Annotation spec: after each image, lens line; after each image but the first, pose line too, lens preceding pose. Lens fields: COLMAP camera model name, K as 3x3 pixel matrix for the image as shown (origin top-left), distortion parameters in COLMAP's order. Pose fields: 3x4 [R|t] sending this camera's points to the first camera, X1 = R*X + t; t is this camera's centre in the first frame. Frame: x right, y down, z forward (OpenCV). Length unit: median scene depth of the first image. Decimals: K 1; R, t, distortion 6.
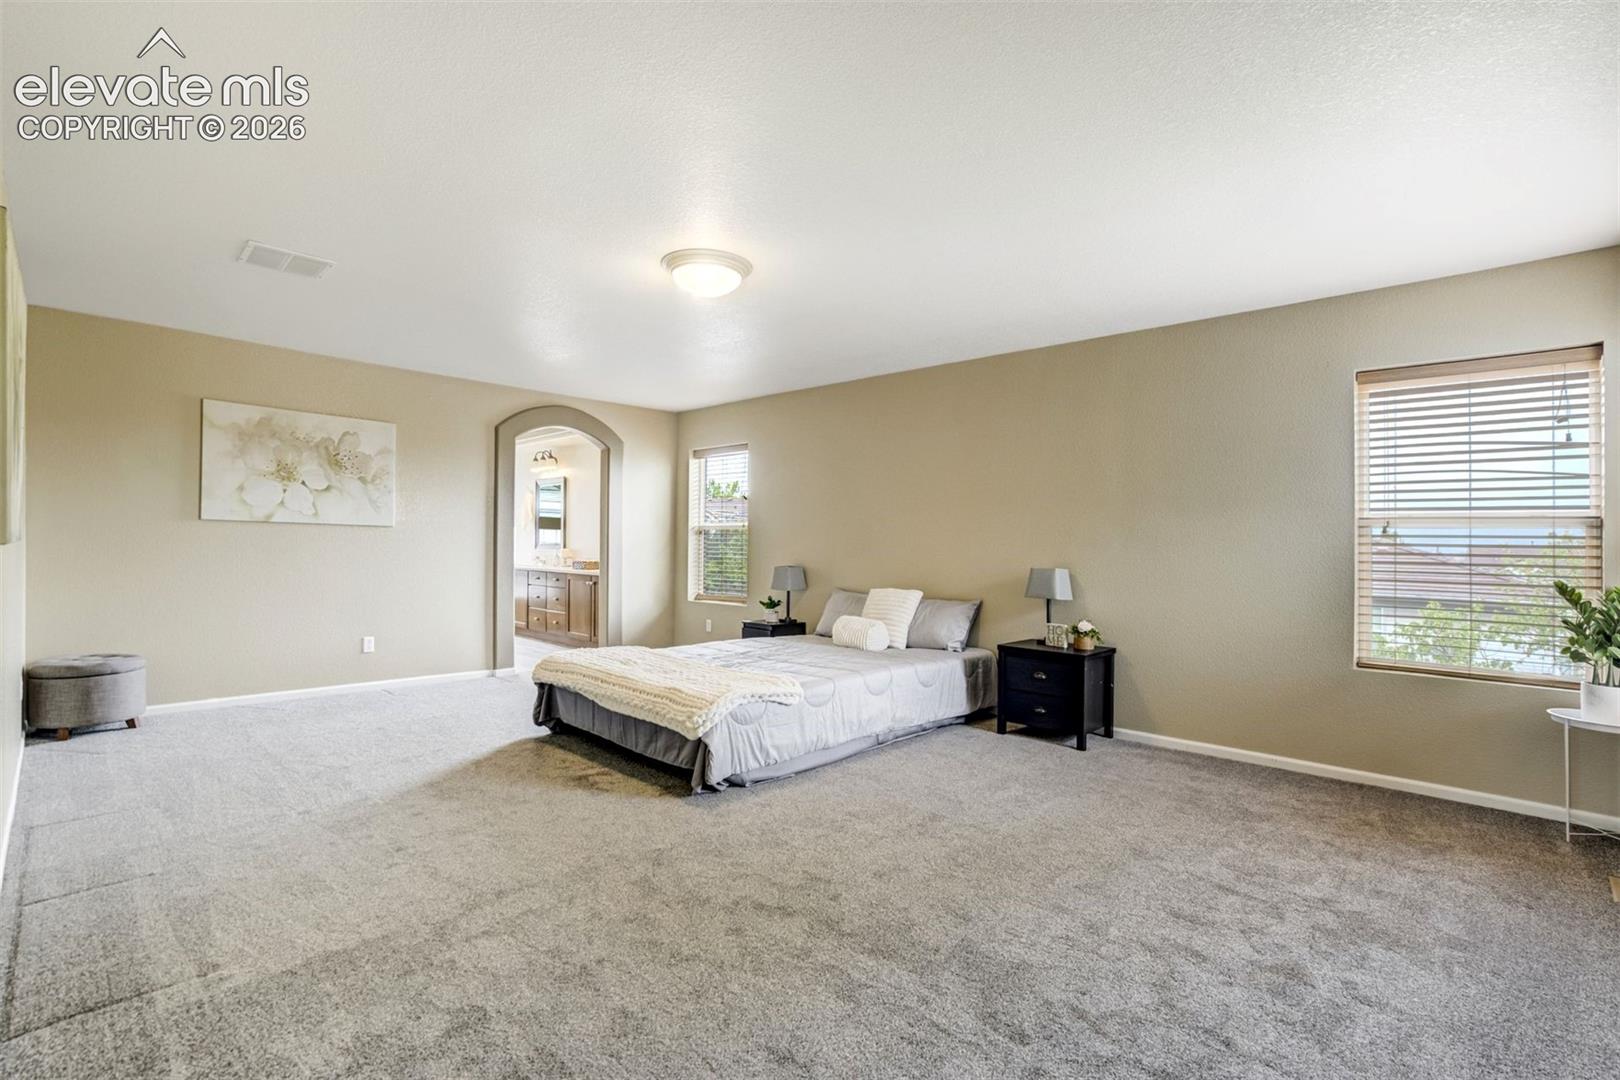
lens RADIAL K [[758.0, 0, 801.8], [0, 758.0, 542.1], [0, 0, 1]] dist [-0.029167, 0.048761]
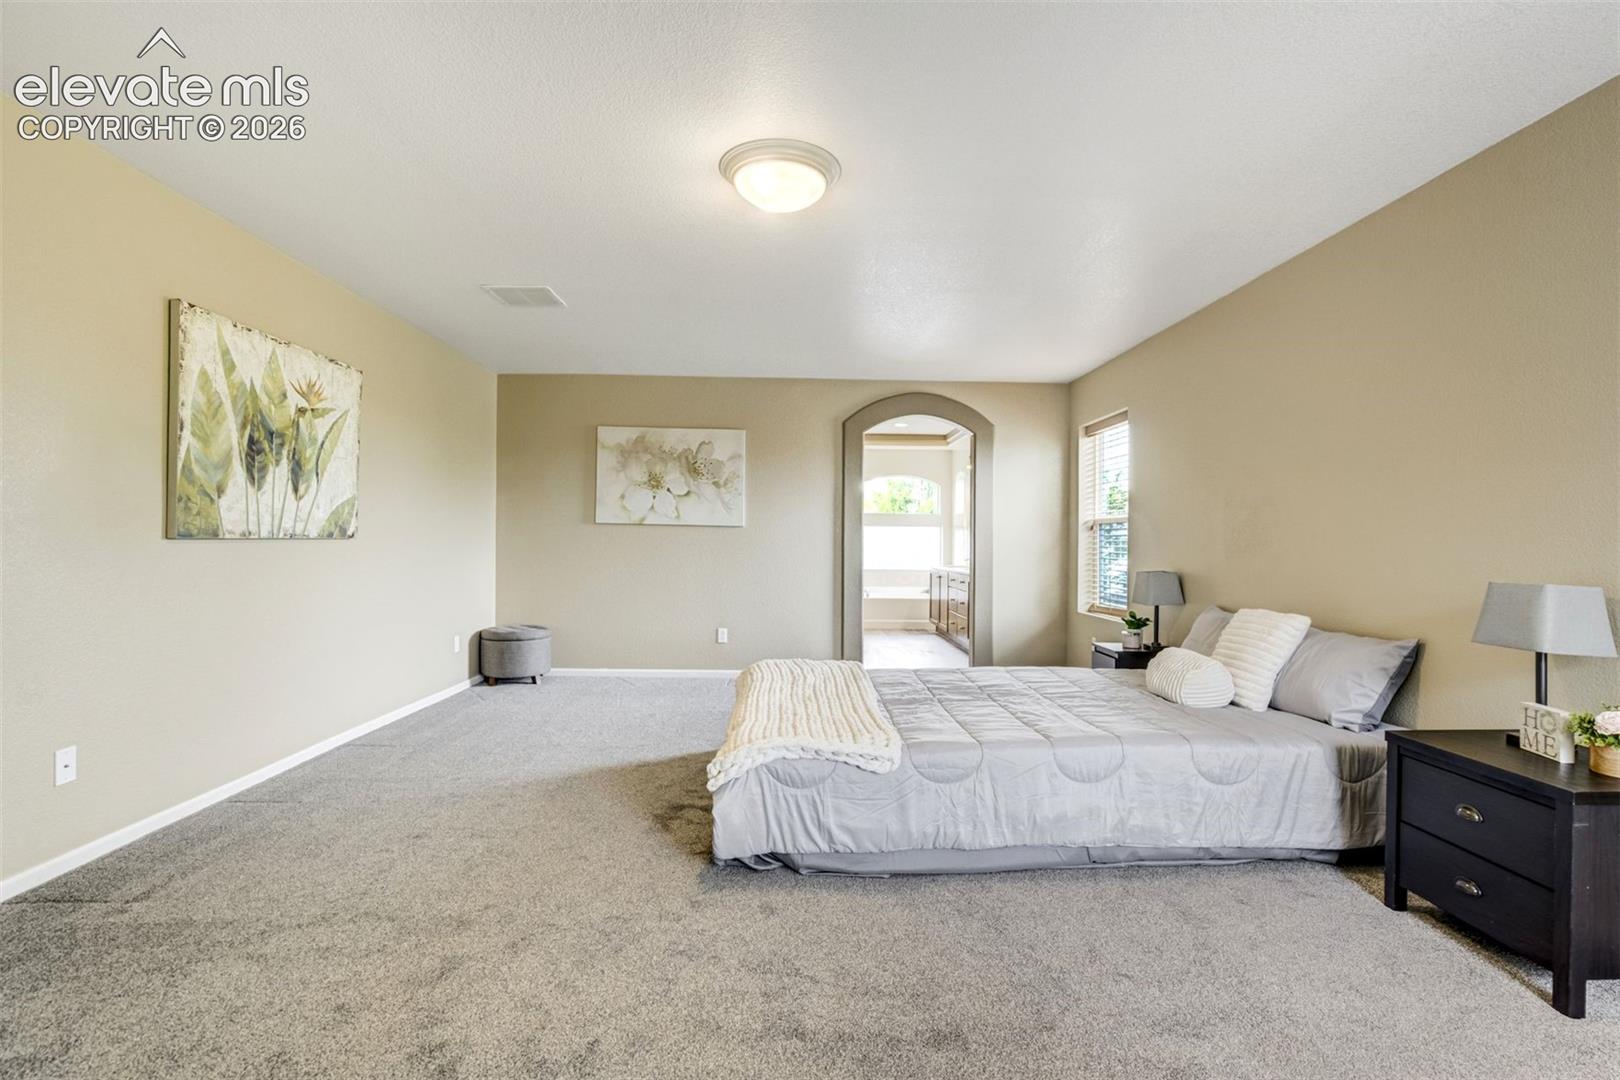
lens RADIAL K [[747.2, 0, 810.0], [0, 747.2, 540.0], [0, 0, 1]] dist [-0.036305, 0.013340]
pose [[0.728059, -0.008842, -0.685457, 0.295920], [0.004040, 0.999955, -0.008607, 0.009321], [0.685502, 0.003497, 0.728062, 0.349270]]
